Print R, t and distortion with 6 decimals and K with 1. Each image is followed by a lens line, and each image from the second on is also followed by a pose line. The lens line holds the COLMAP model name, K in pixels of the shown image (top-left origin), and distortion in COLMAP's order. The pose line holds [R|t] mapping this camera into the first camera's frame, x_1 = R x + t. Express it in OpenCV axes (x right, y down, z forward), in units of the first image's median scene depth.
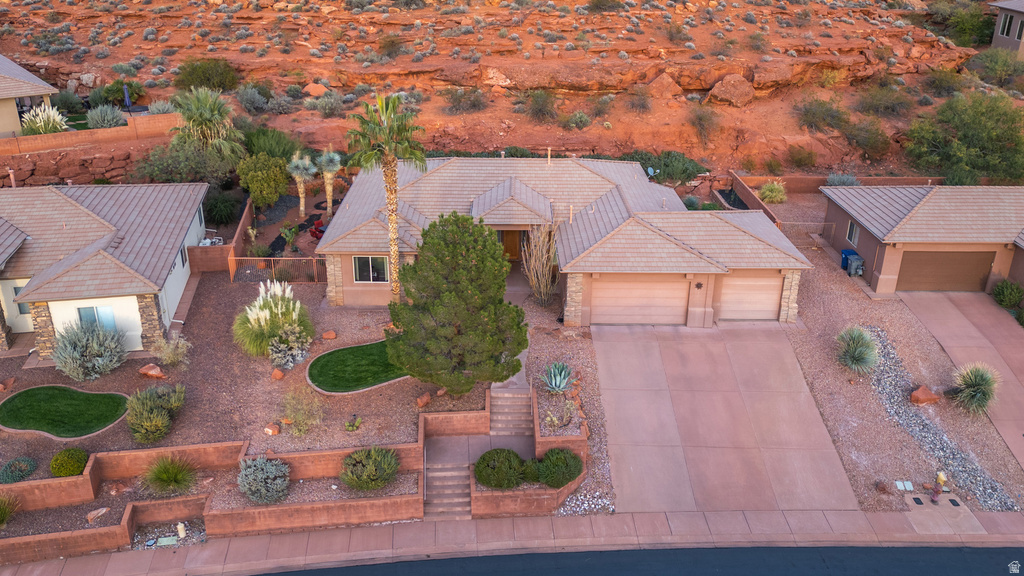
lens RADIAL K [[808.3, 0, 511.6], [0, 808.3, 266.5], [0, 0, 1]] dist [0.084351, -0.085910]
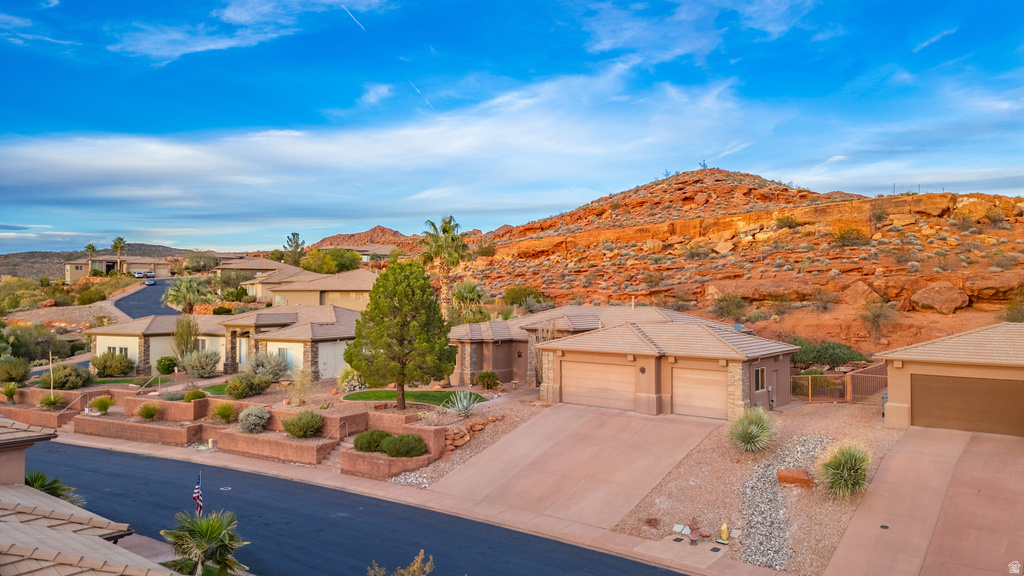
lens RADIAL K [[716.4, 0, 512.0], [0, 716.4, 288.0], [0, 0, 1]] dist [0.083239, -0.086271]
pose [[0.773153, -0.017996, -0.633964, 0.716343], [-0.240922, 0.916333, -0.319828, 0.275143], [0.586678, 0.400012, 0.704130, 0.190048]]
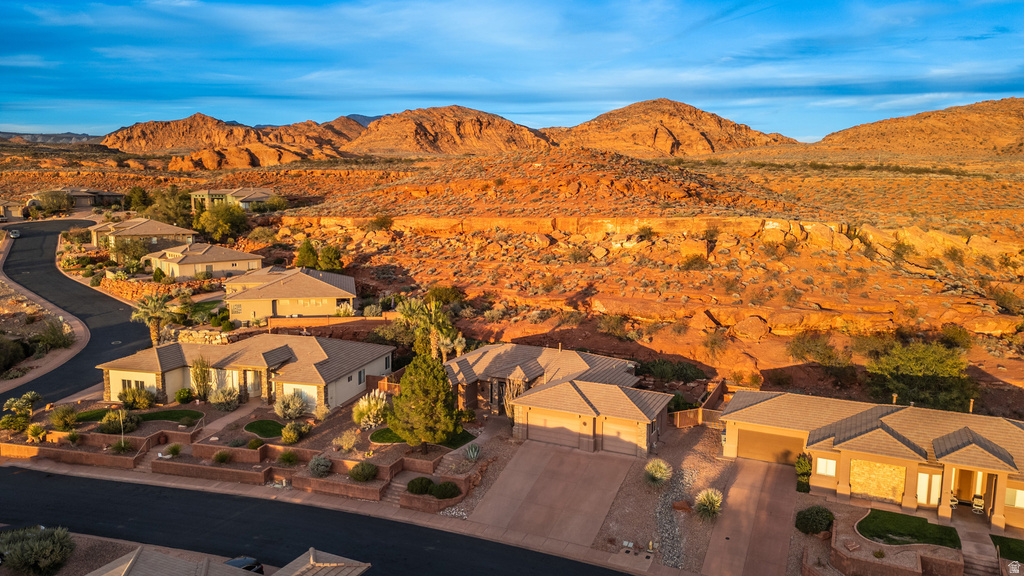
lens RADIAL K [[716.4, 0, 512.0], [0, 716.4, 288.0], [0, 0, 1]] dist [0.083239, -0.086271]
pose [[0.895136, 0.058742, -0.441906, 0.756985], [-0.173338, 0.959139, -0.223621, 0.115701], [0.410714, 0.276771, 0.868742, -0.454111]]
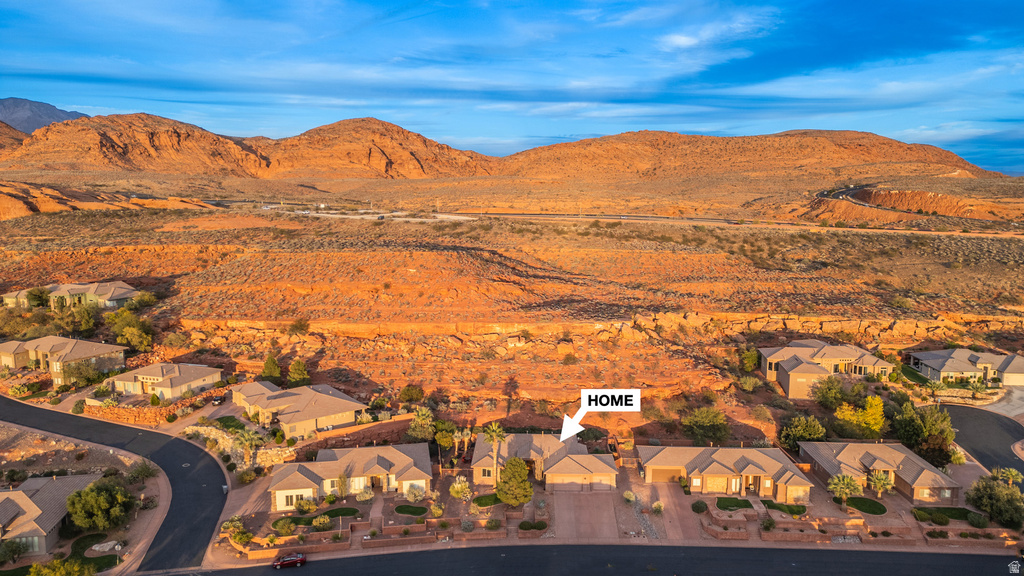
lens RADIAL K [[716.4, 0, 512.0], [0, 716.4, 288.0], [0, 0, 1]] dist [0.083239, -0.086271]
pose [[0.999244, -0.002899, -0.038772, 0.047177], [-0.007170, 0.966376, -0.257033, 0.031237], [0.038213, 0.257117, 0.965624, -2.150148]]
